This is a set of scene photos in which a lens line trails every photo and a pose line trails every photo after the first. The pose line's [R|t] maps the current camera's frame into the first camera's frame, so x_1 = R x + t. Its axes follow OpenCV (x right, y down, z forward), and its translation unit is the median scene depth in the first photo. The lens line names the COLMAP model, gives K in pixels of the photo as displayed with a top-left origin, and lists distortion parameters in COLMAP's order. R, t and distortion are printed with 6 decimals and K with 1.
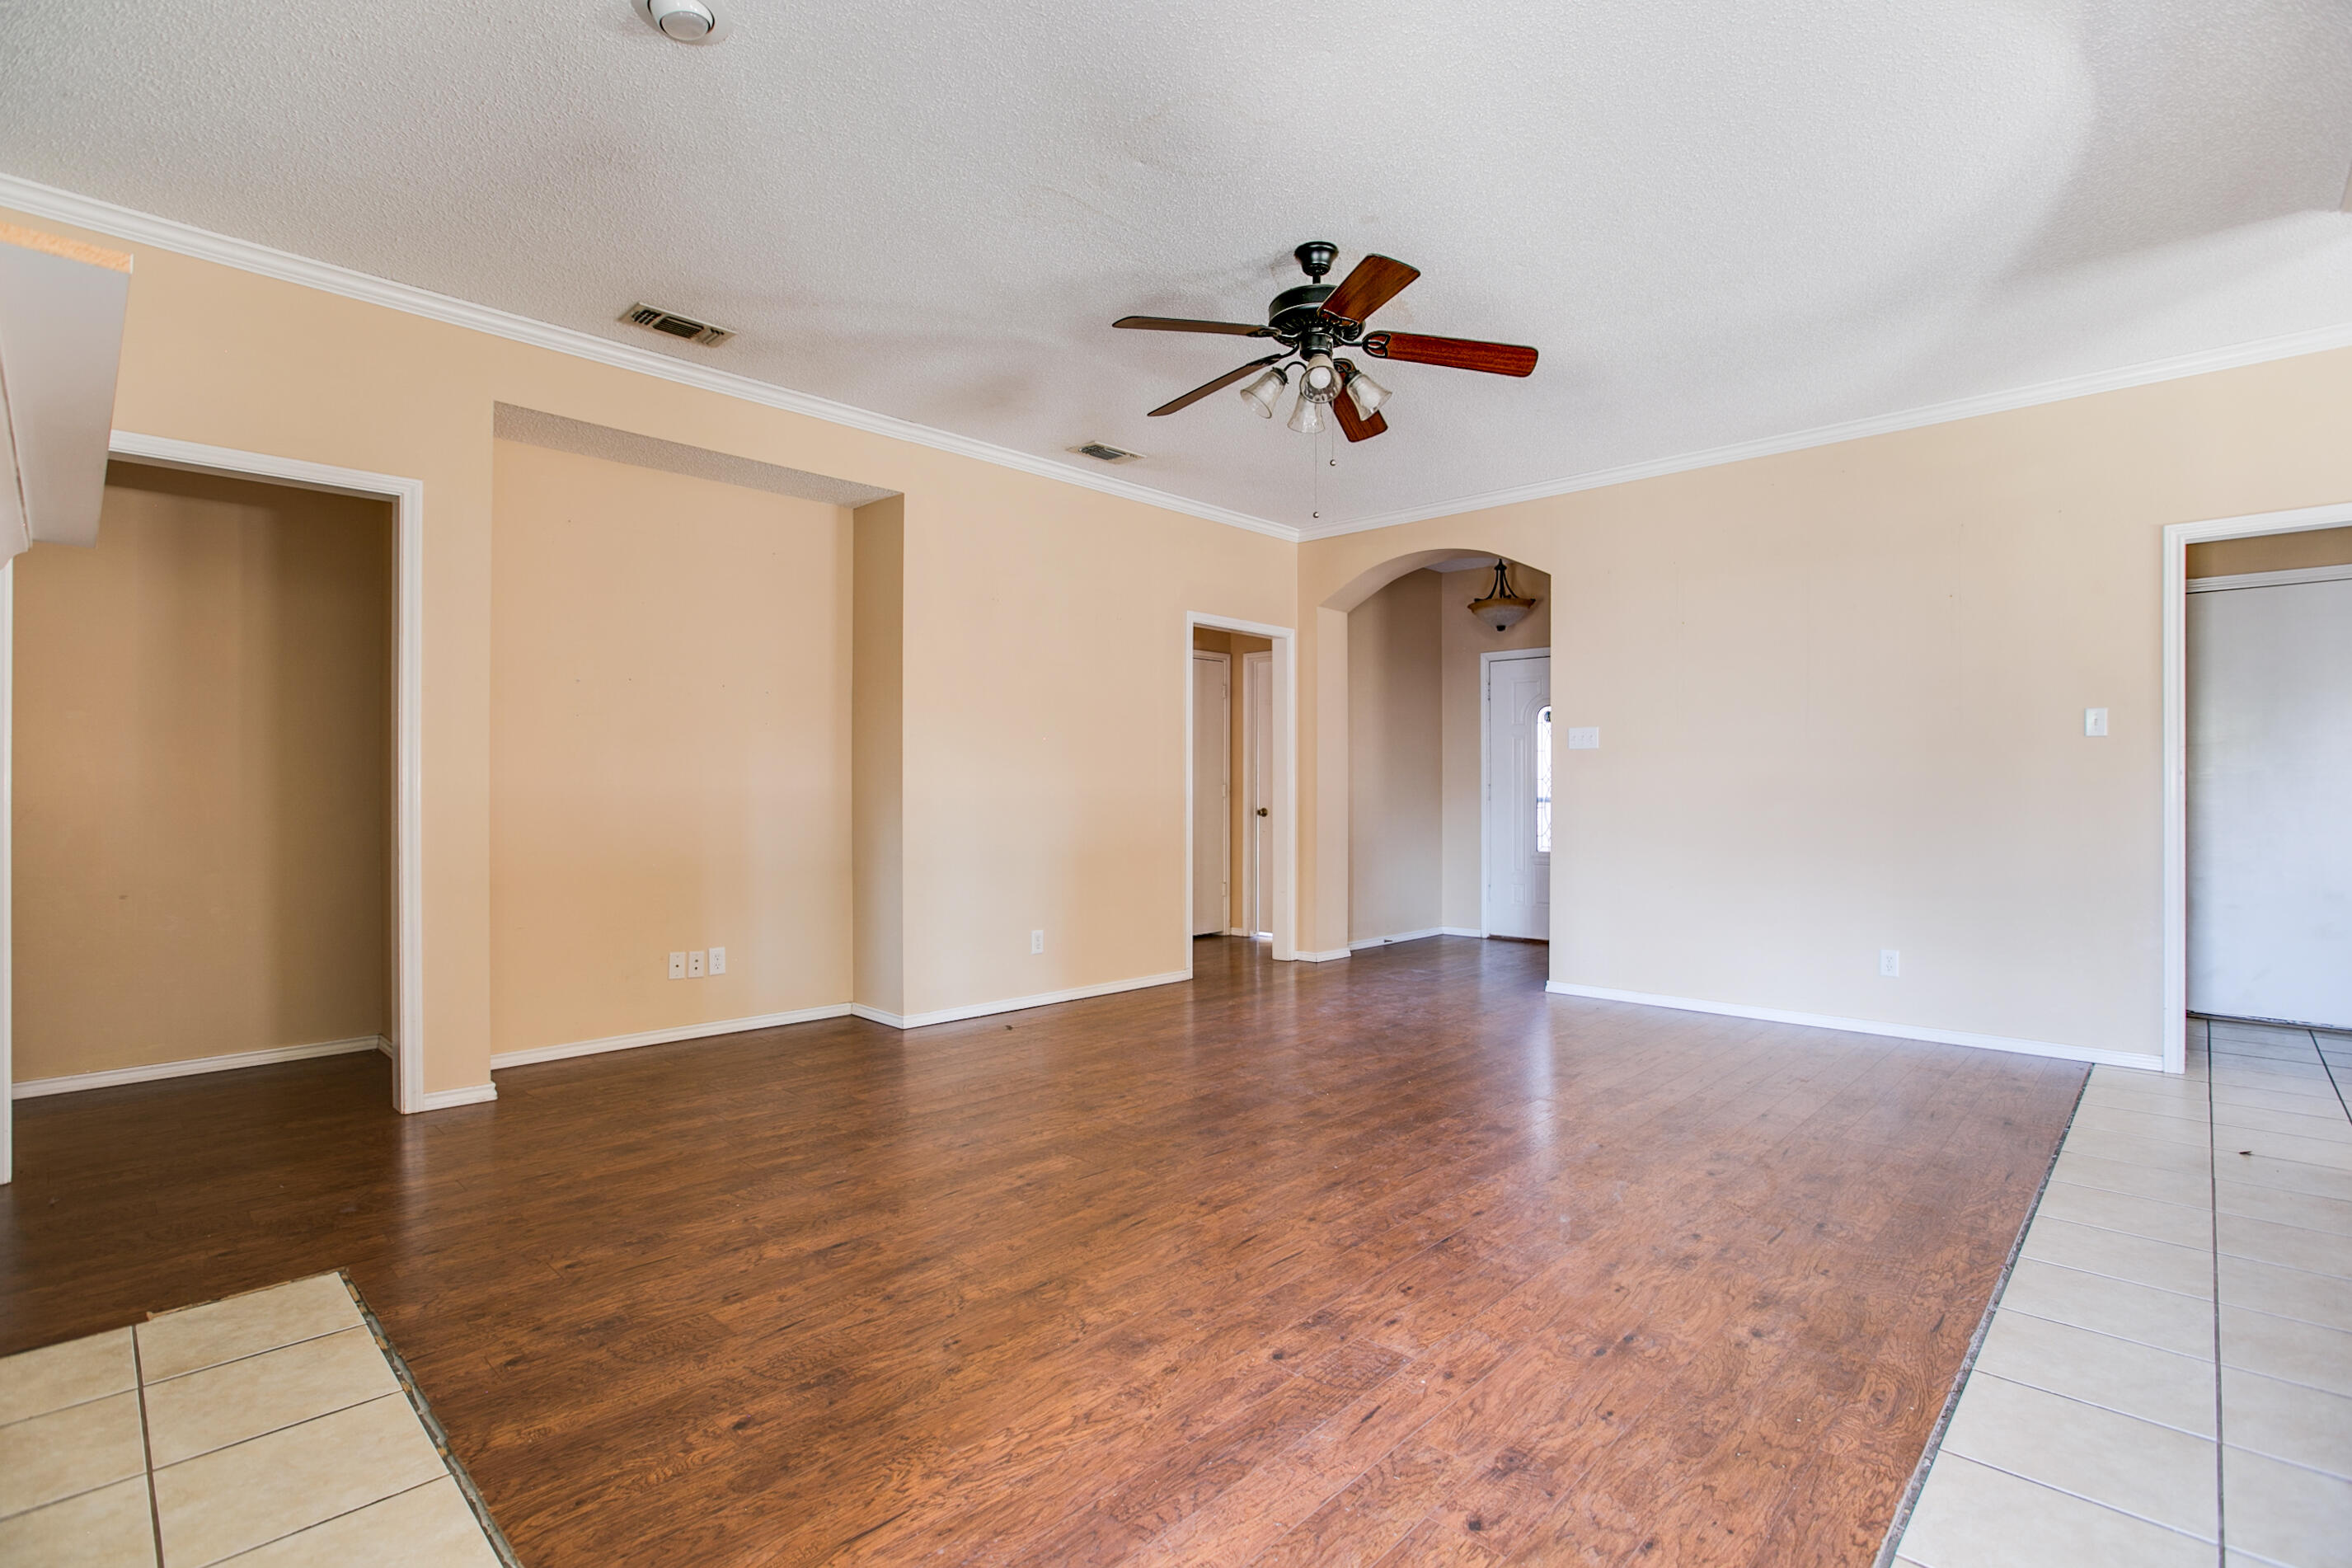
lens RADIAL K [[1090.3, 0, 1176.7], [0, 1090.3, 789.9], [0, 0, 1]] dist [-0.042989, 0.007129]
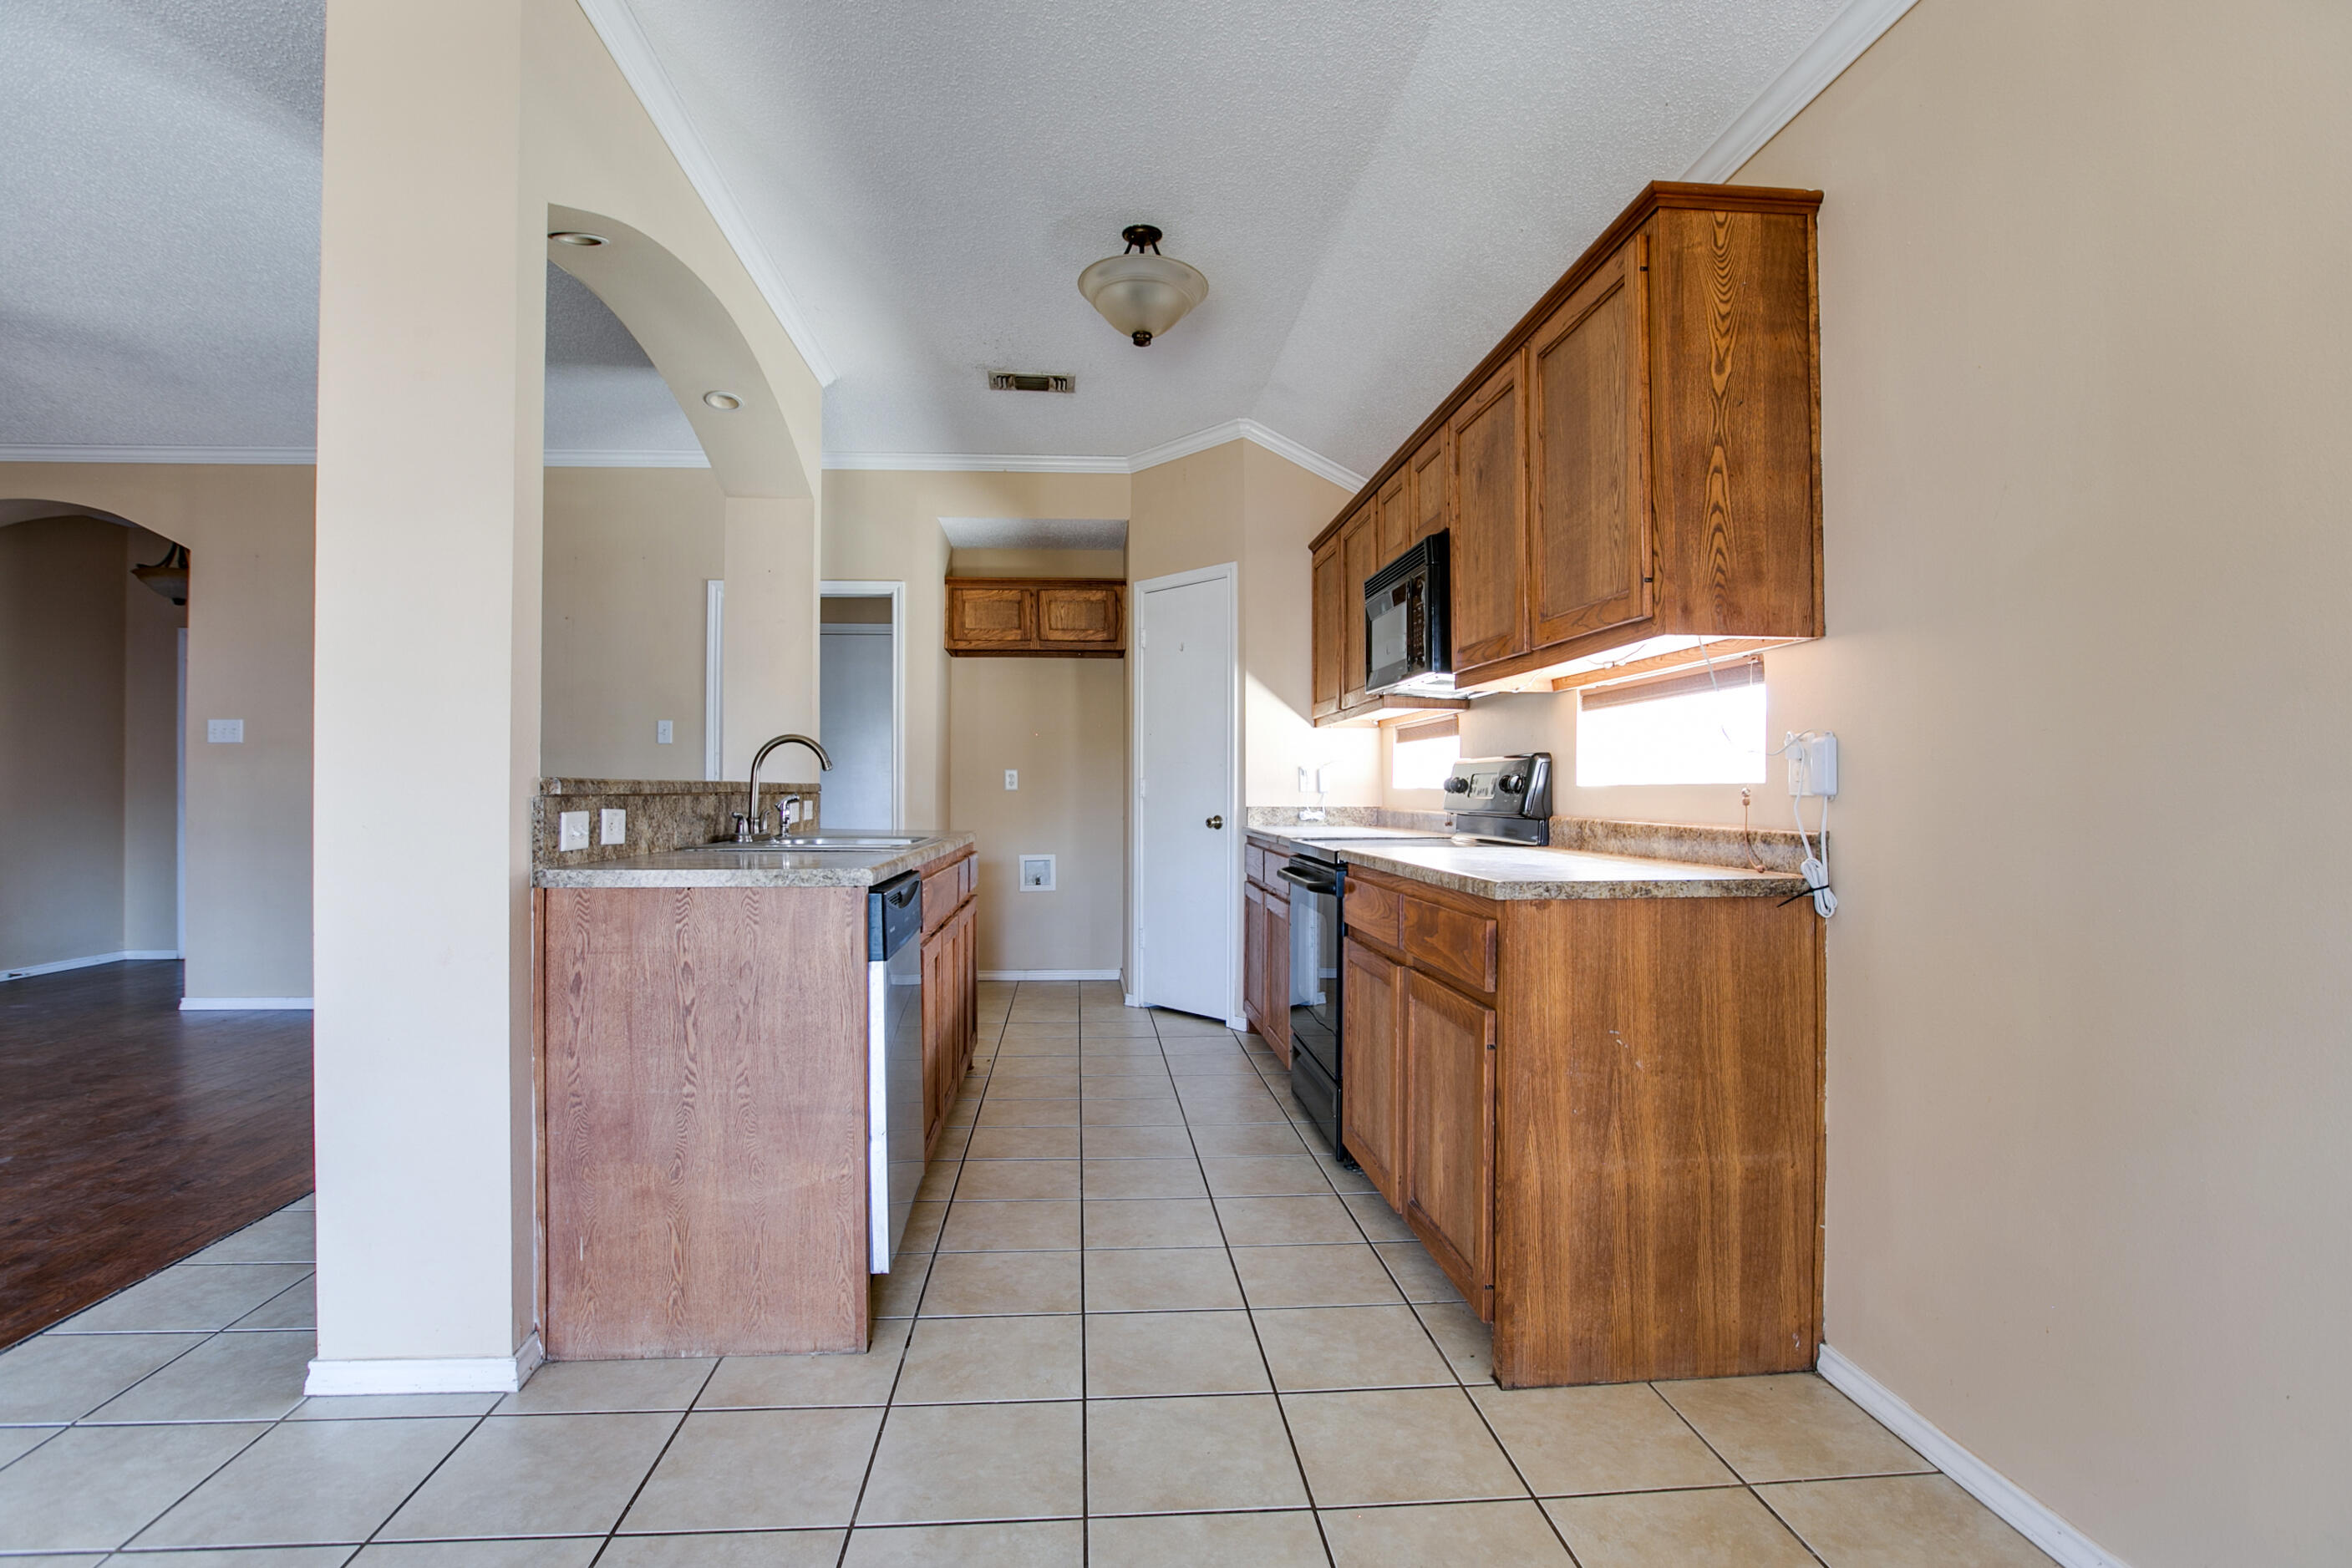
lens RADIAL K [[1156.6, 0, 1160.5], [0, 1156.6, 786.8], [0, 0, 1]] dist [-0.019292, 0.000214]
pose [[0.673605, 0.001350, 0.739090, 0.393414], [-0.000682, 0.999999, -0.001205, 0.000814], [-0.739091, 0.000308, 0.673606, -0.507114]]
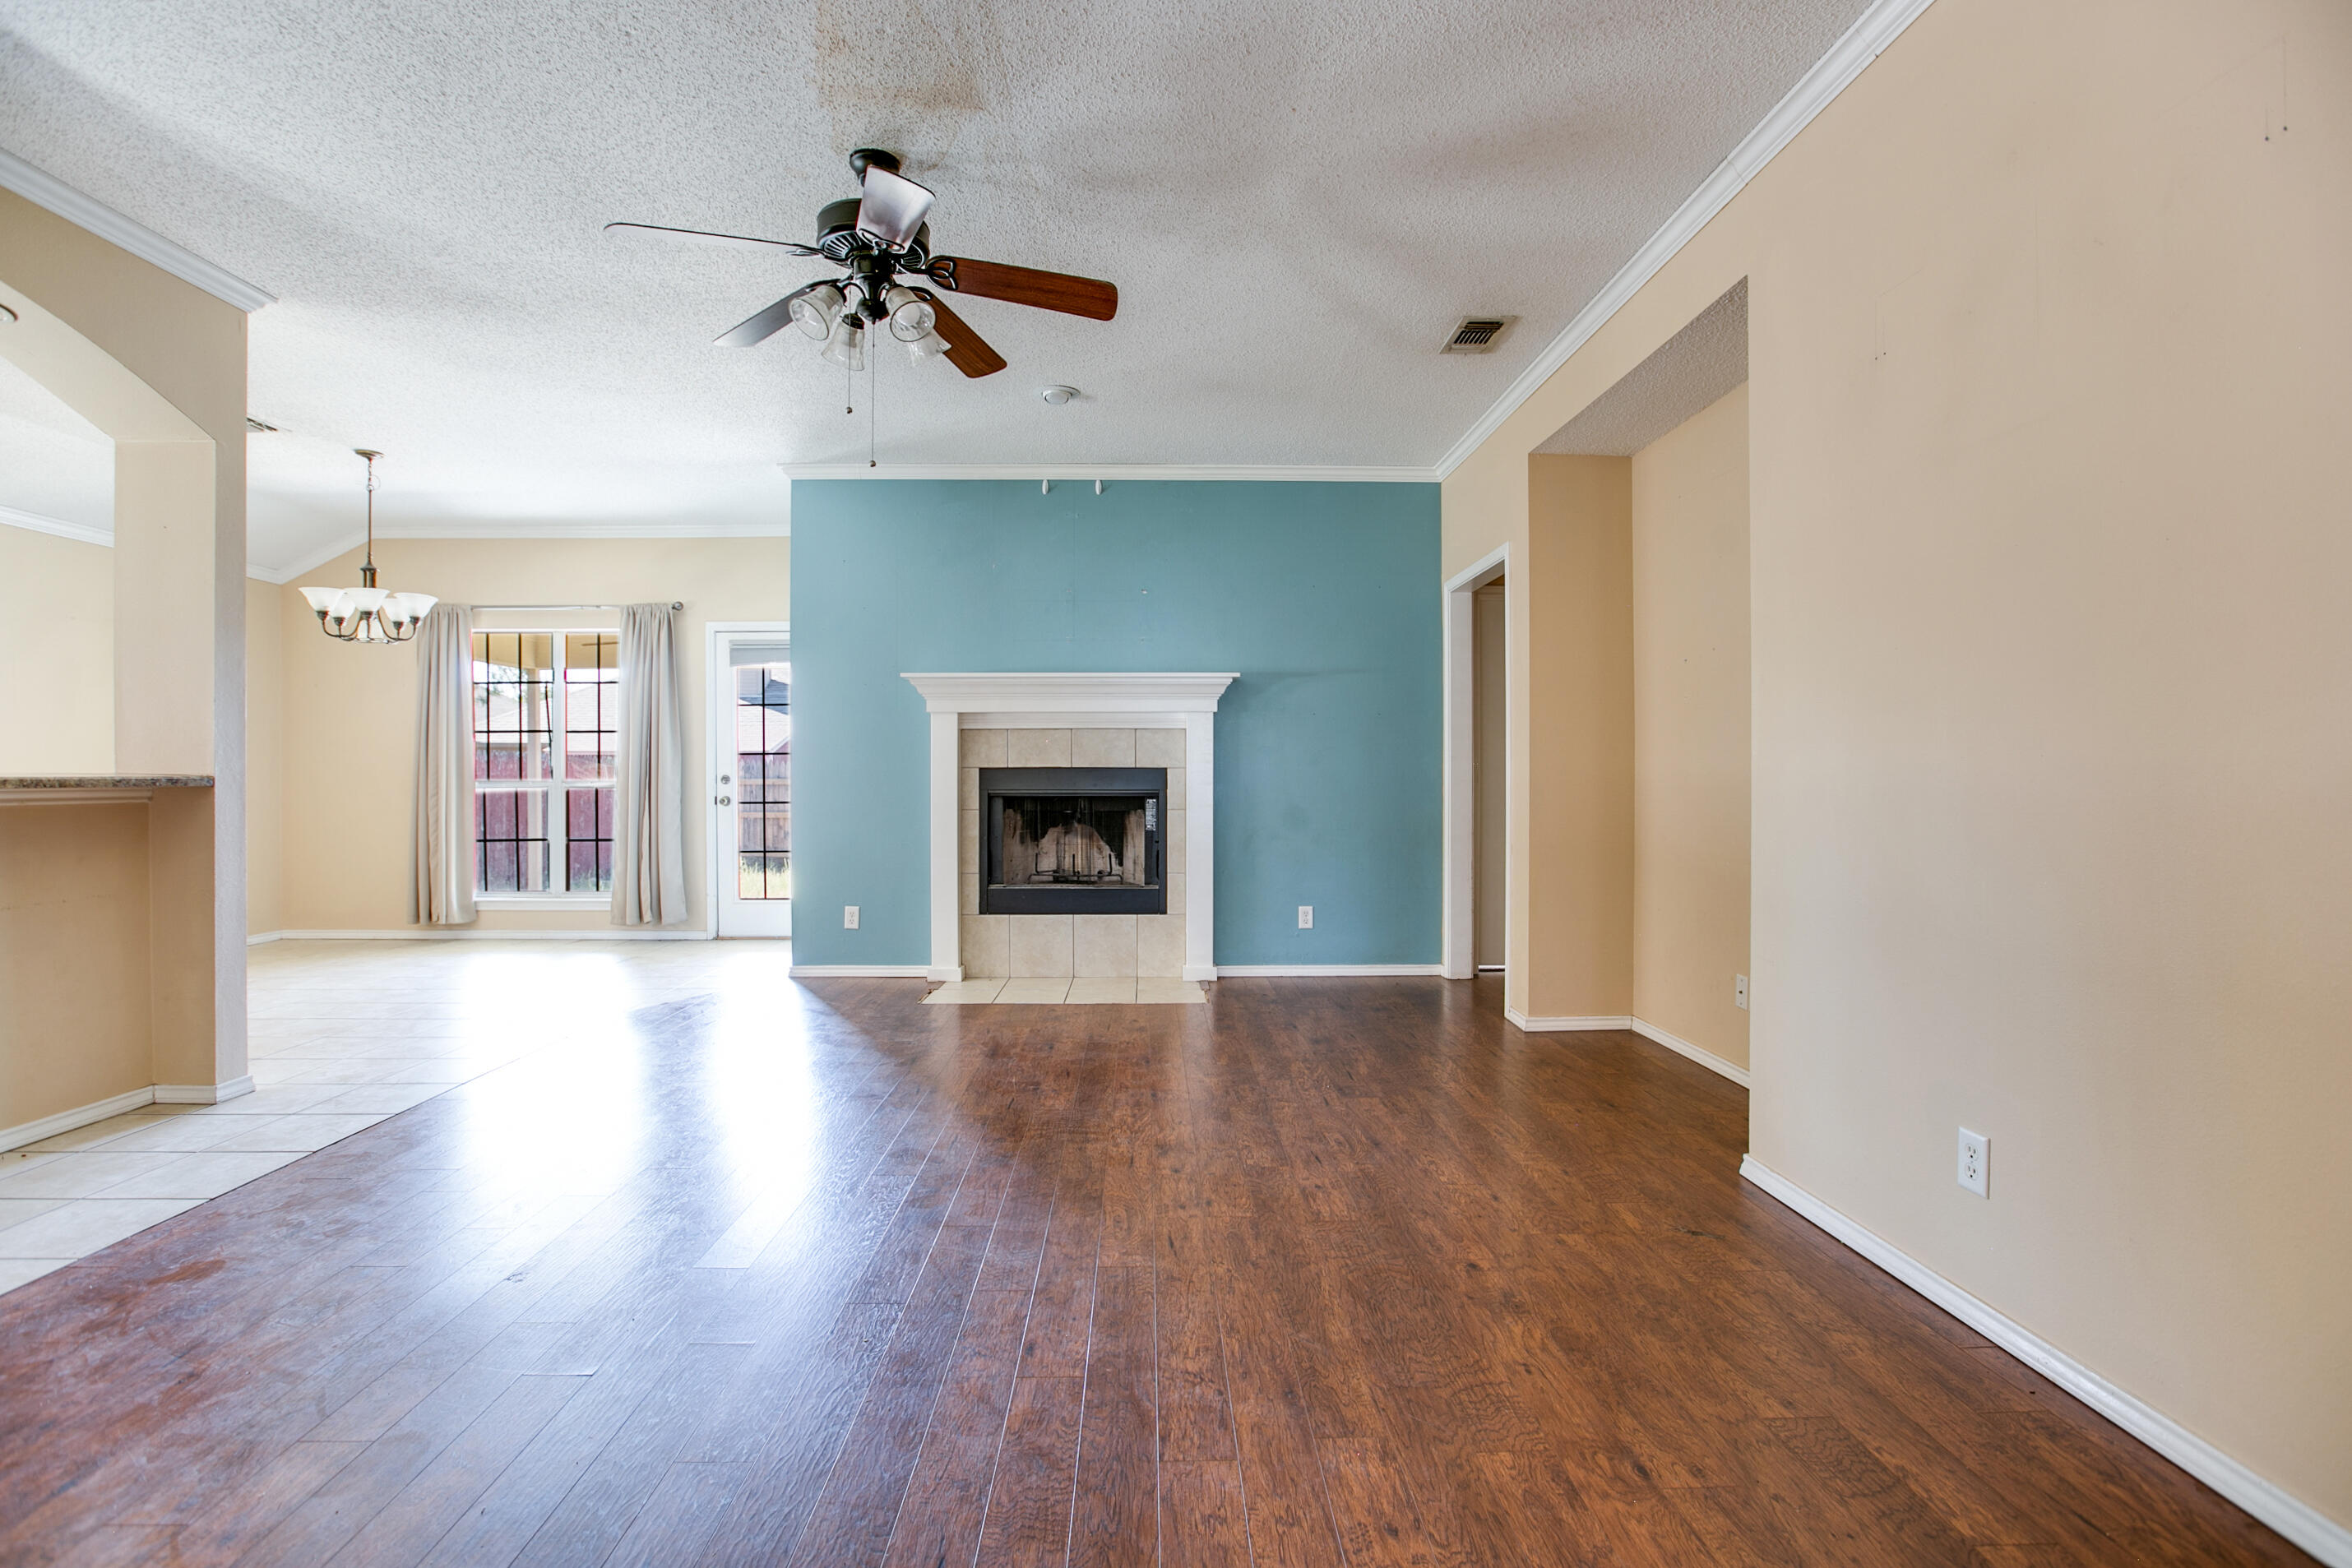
lens RADIAL K [[1090.2, 0, 1165.7], [0, 1090.2, 782.1], [0, 0, 1]] dist [-0.042989, 0.007129]
pose [[-0.706131, 0.004151, -0.708069, 0.687970], [0.003087, 0.999991, 0.002783, 0.004649], [0.708074, -0.000221, -0.706138, 2.115530]]
